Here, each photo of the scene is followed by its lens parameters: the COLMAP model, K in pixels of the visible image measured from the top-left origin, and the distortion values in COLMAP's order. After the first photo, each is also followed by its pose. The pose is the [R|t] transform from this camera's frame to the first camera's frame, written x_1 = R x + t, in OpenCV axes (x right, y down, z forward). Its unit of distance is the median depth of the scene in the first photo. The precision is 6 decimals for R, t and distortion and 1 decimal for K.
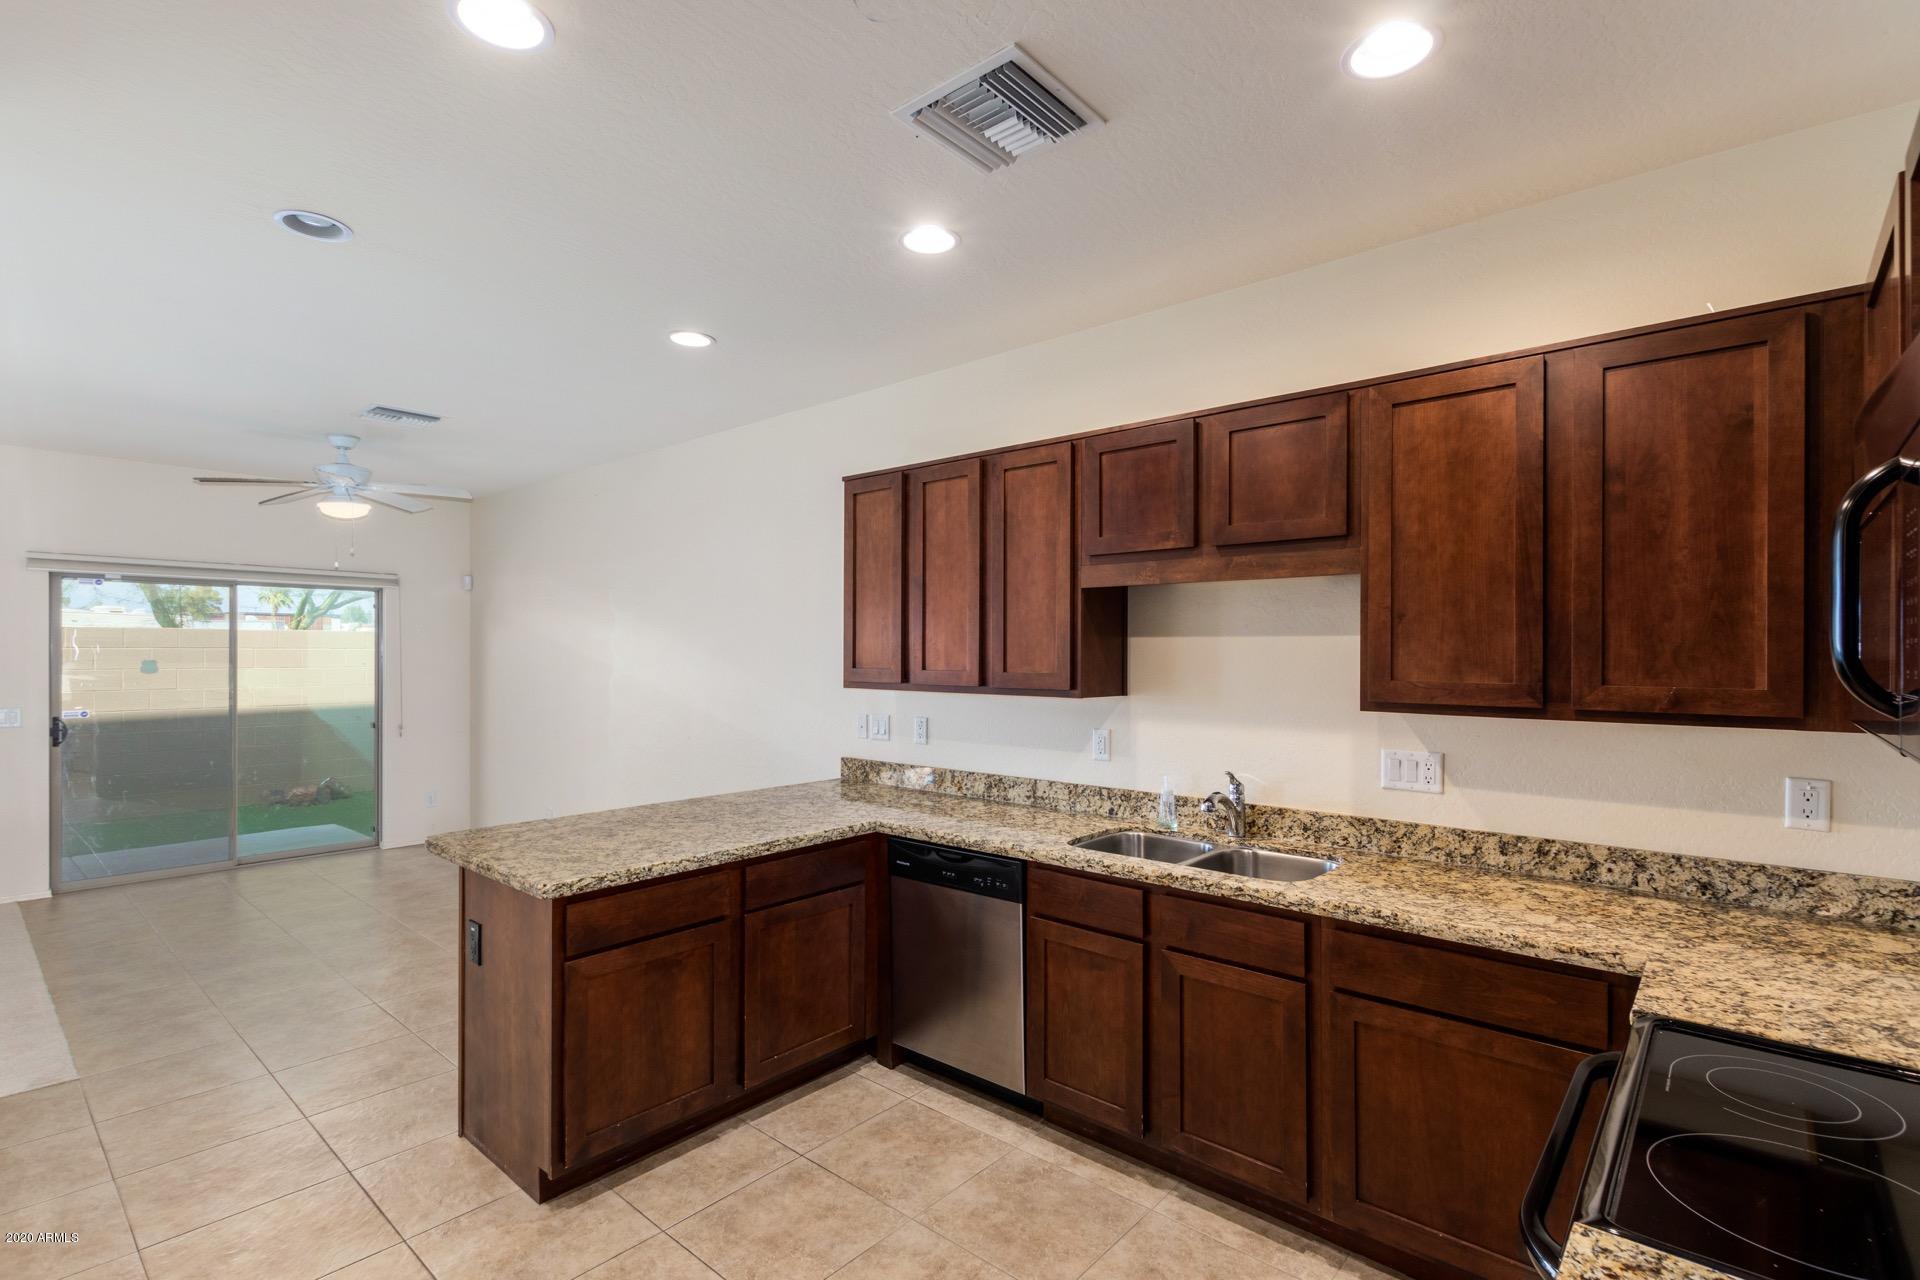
lens RADIAL K [[873.6, 0, 956.4], [0, 873.6, 649.2], [0, 0, 1]] dist [0.002334, -0.003151]
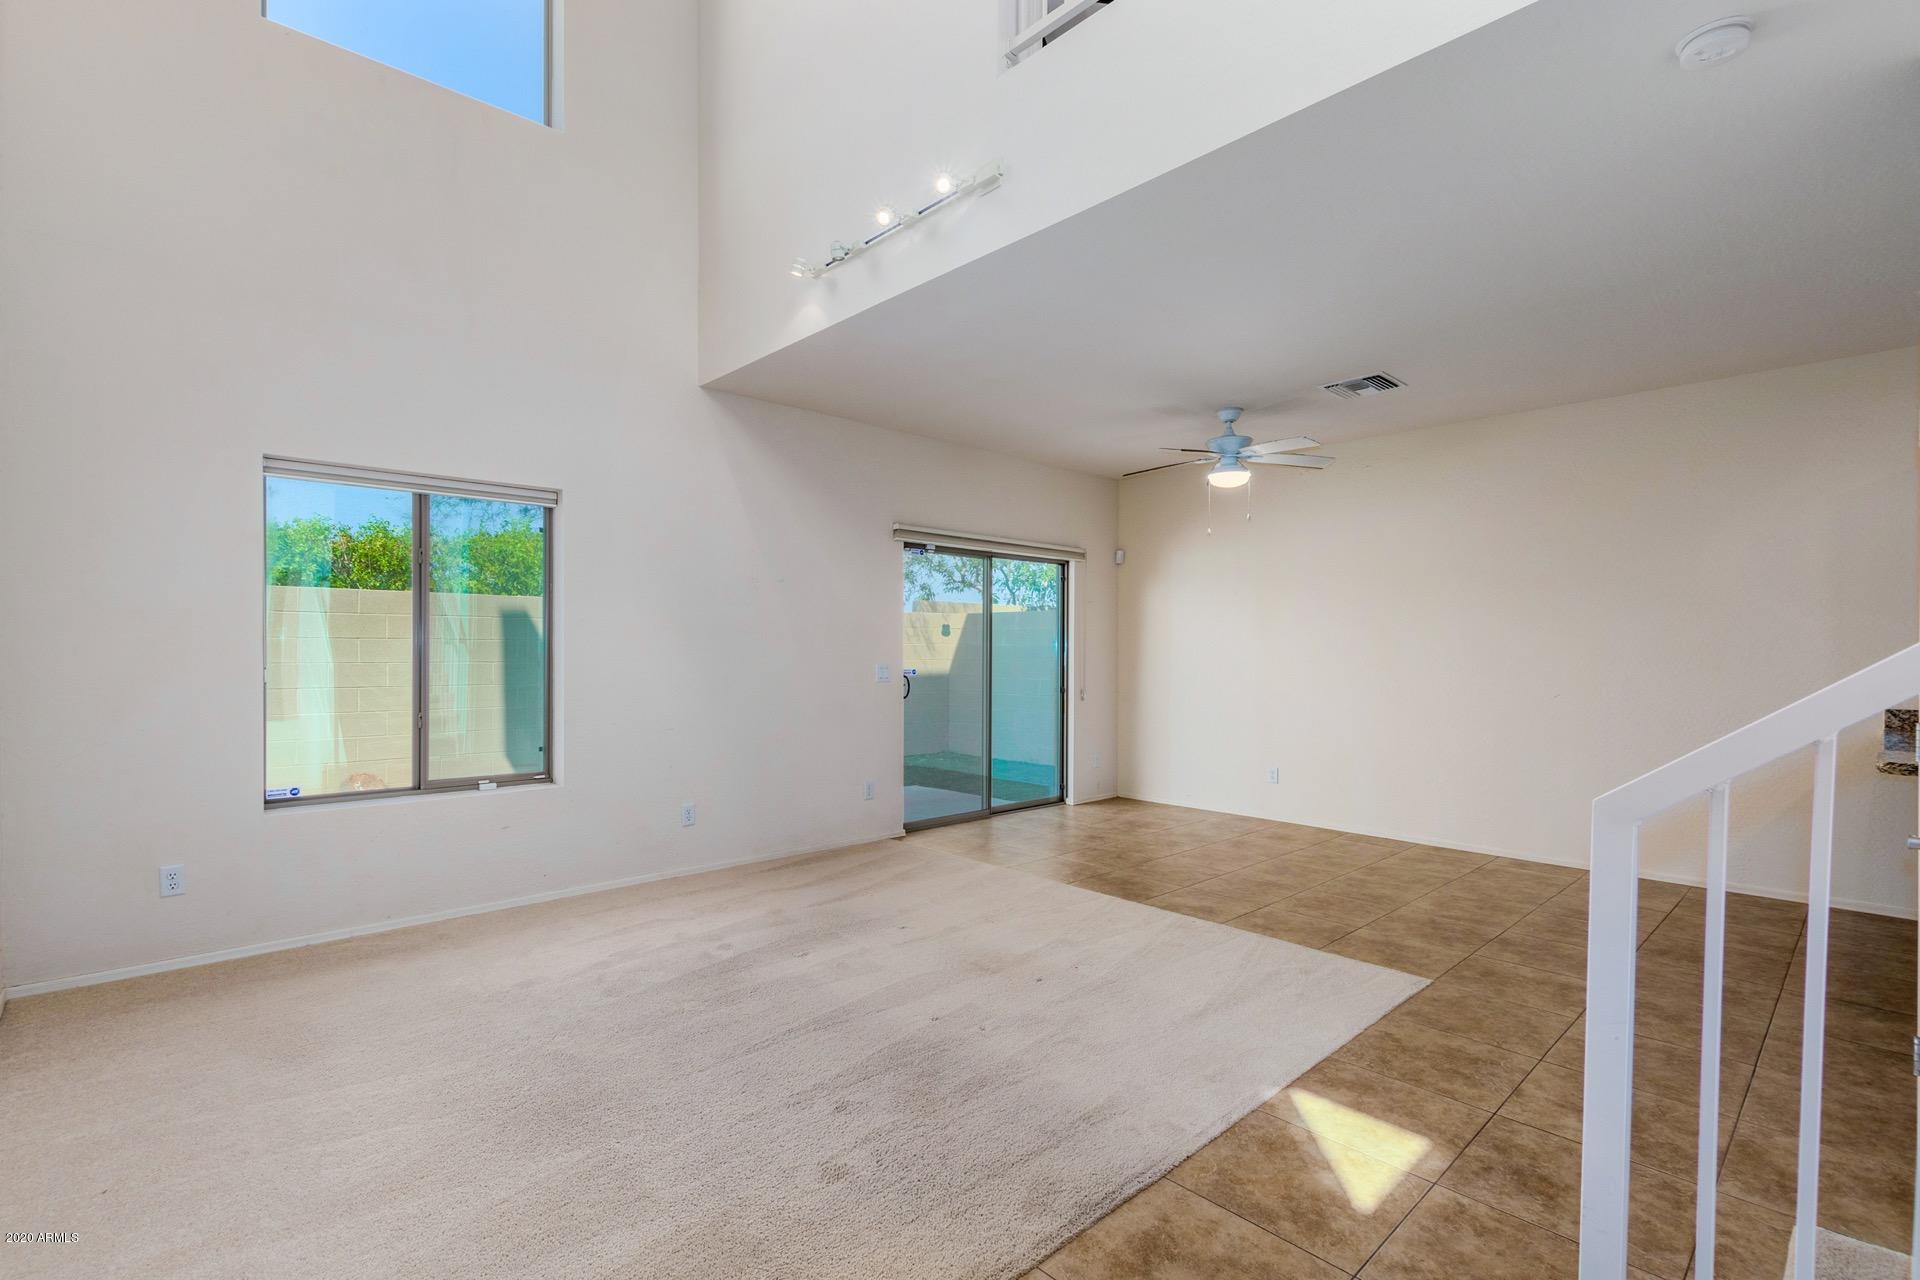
lens RADIAL K [[873.6, 0, 948.3], [0, 873.6, 650.0], [0, 0, 1]] dist [0.002334, -0.003151]
pose [[0.992577, 0.001753, -0.121602, -1.249324], [-0.000795, 0.999968, 0.007922, 0.056499], [0.121612, -0.007766, 0.992547, -0.142232]]
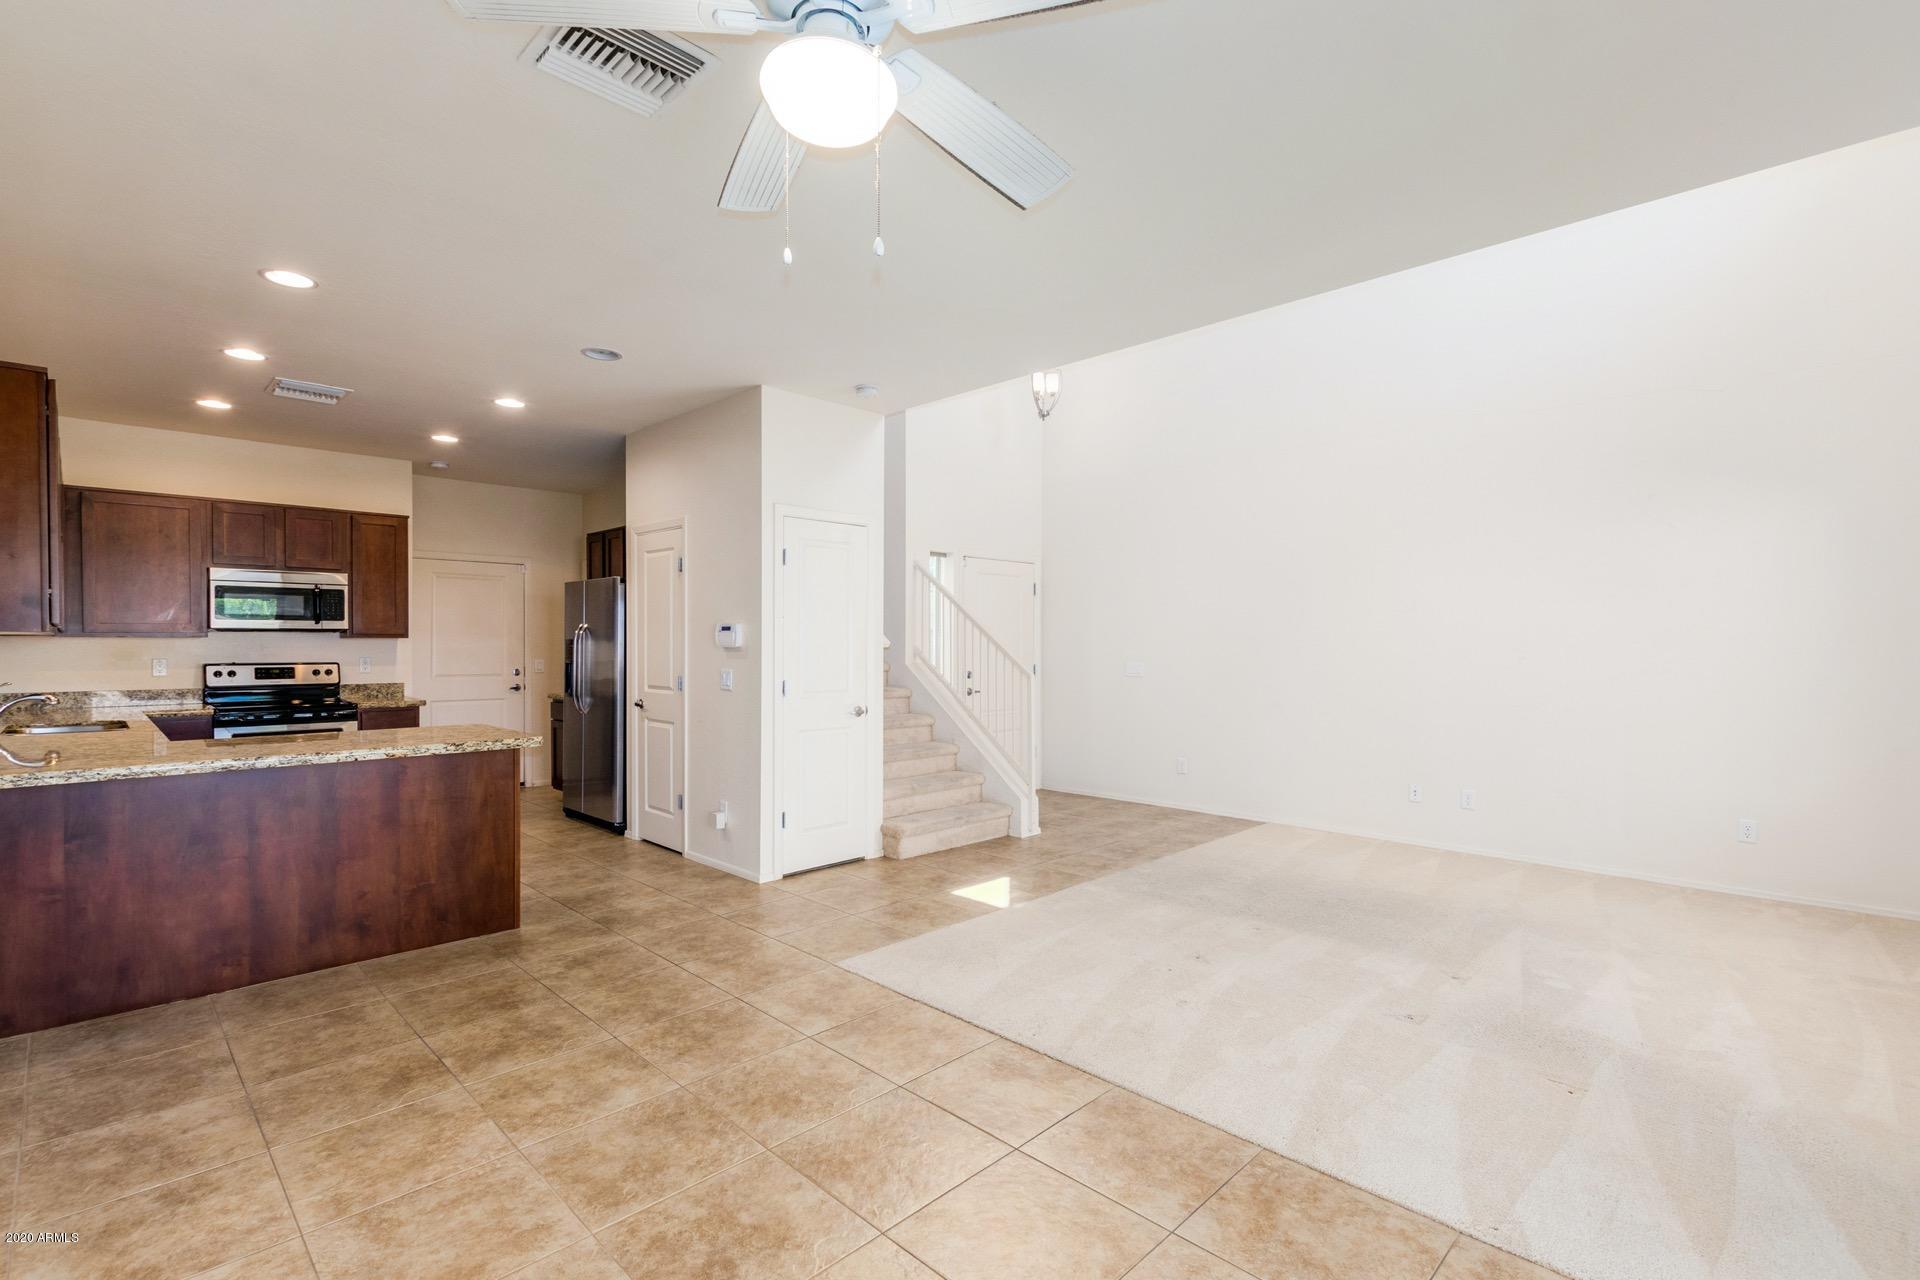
lens RADIAL K [[873.6, 0, 961.0], [0, 873.6, 649.9], [0, 0, 1]] dist [0.002334, -0.003151]
pose [[-0.997572, -0.005501, 0.069425, -1.058998], [-0.005360, 0.999983, 0.002220, 0.057319], [-0.069436, 0.001842, -0.997585, 1.813958]]
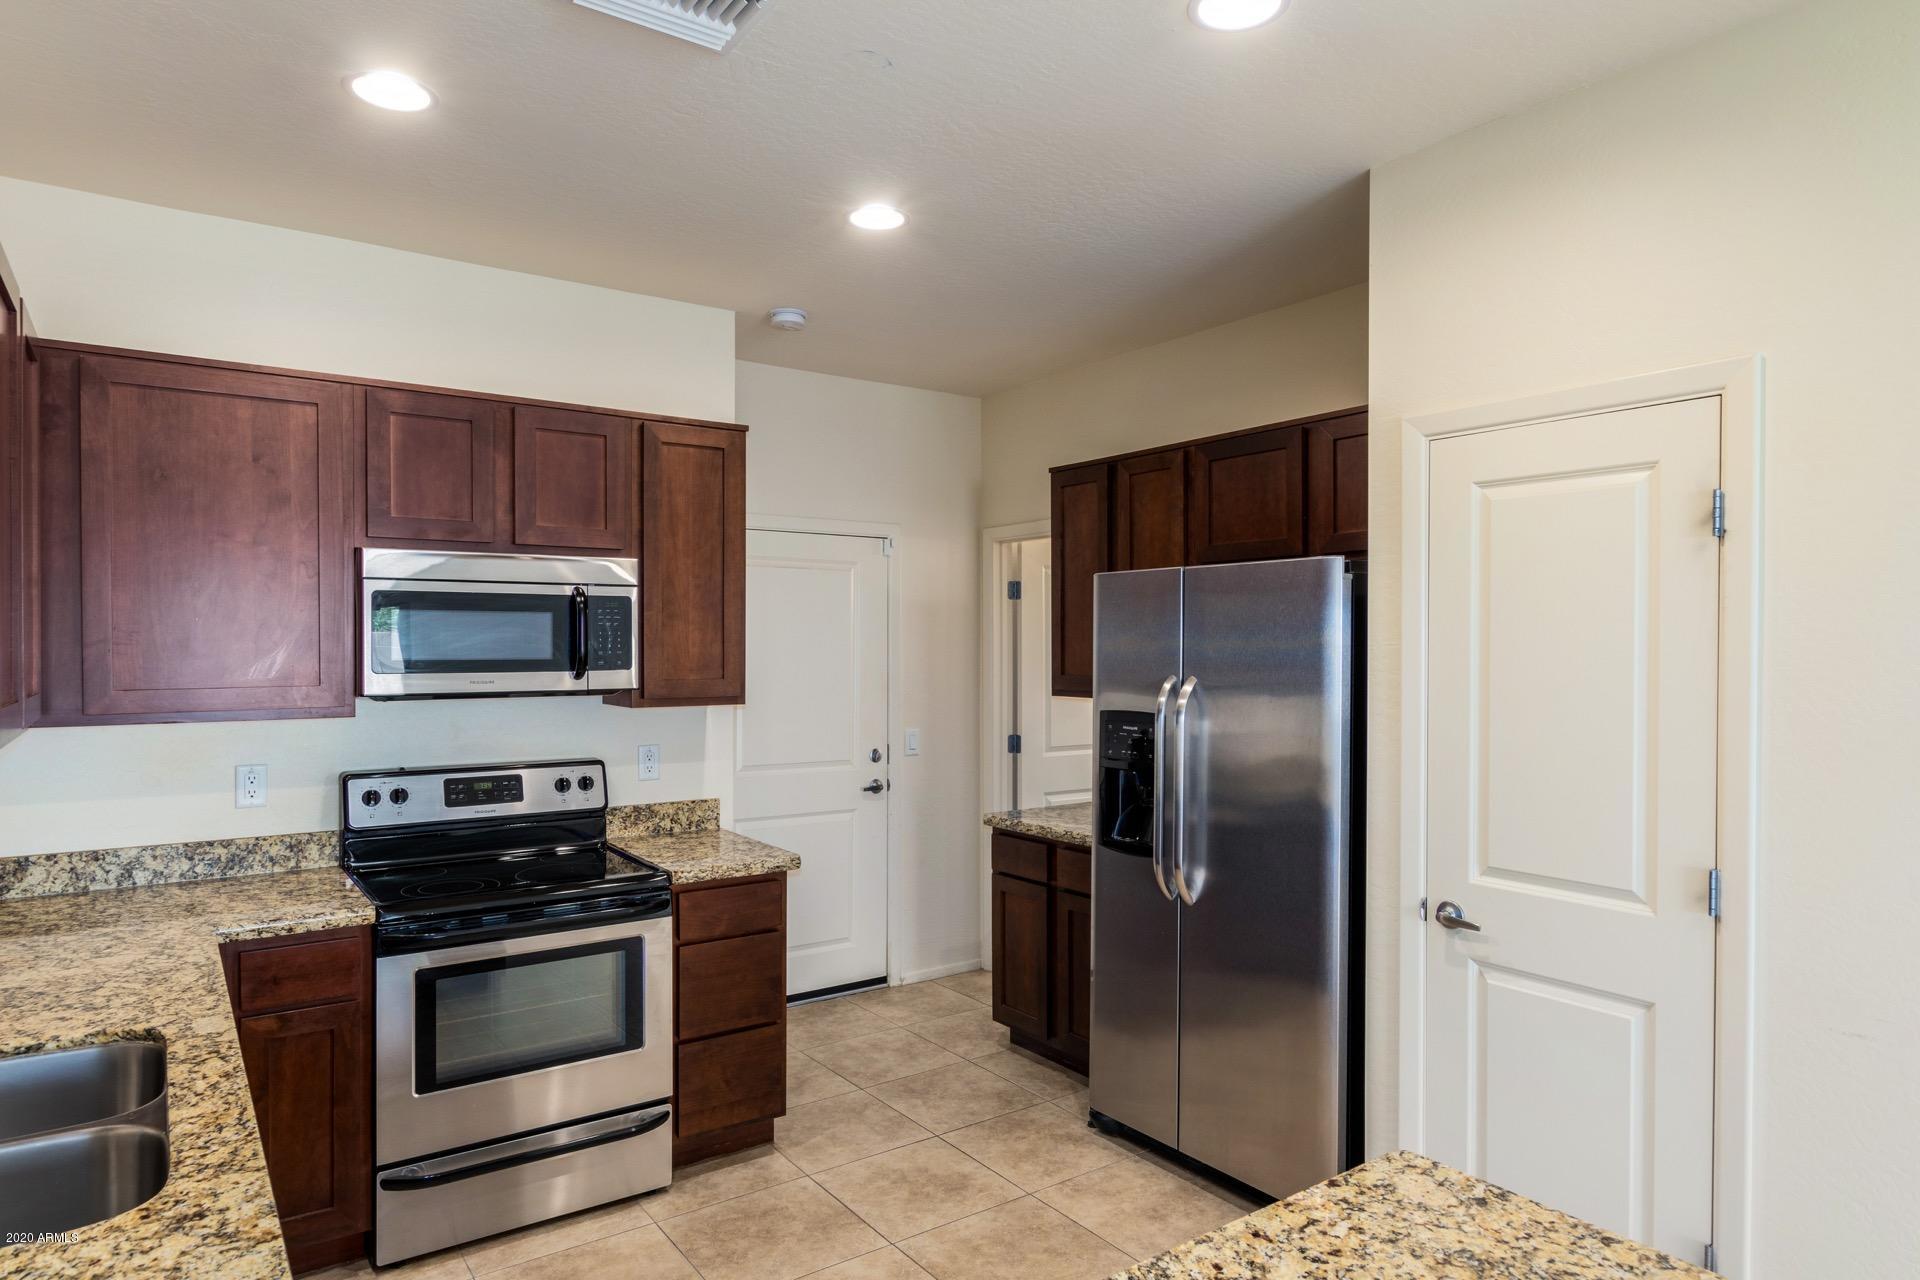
lens RADIAL K [[1126.4, 0, 955.5], [0, 1126.4, 653.2], [0, 0, 1]] dist [-0.000757, -0.000050]
pose [[-0.971087, -0.006236, 0.238645, -0.227851], [-0.006106, 0.999981, 0.001284, -0.005753], [-0.238649, -0.000210, -0.971106, 1.043849]]
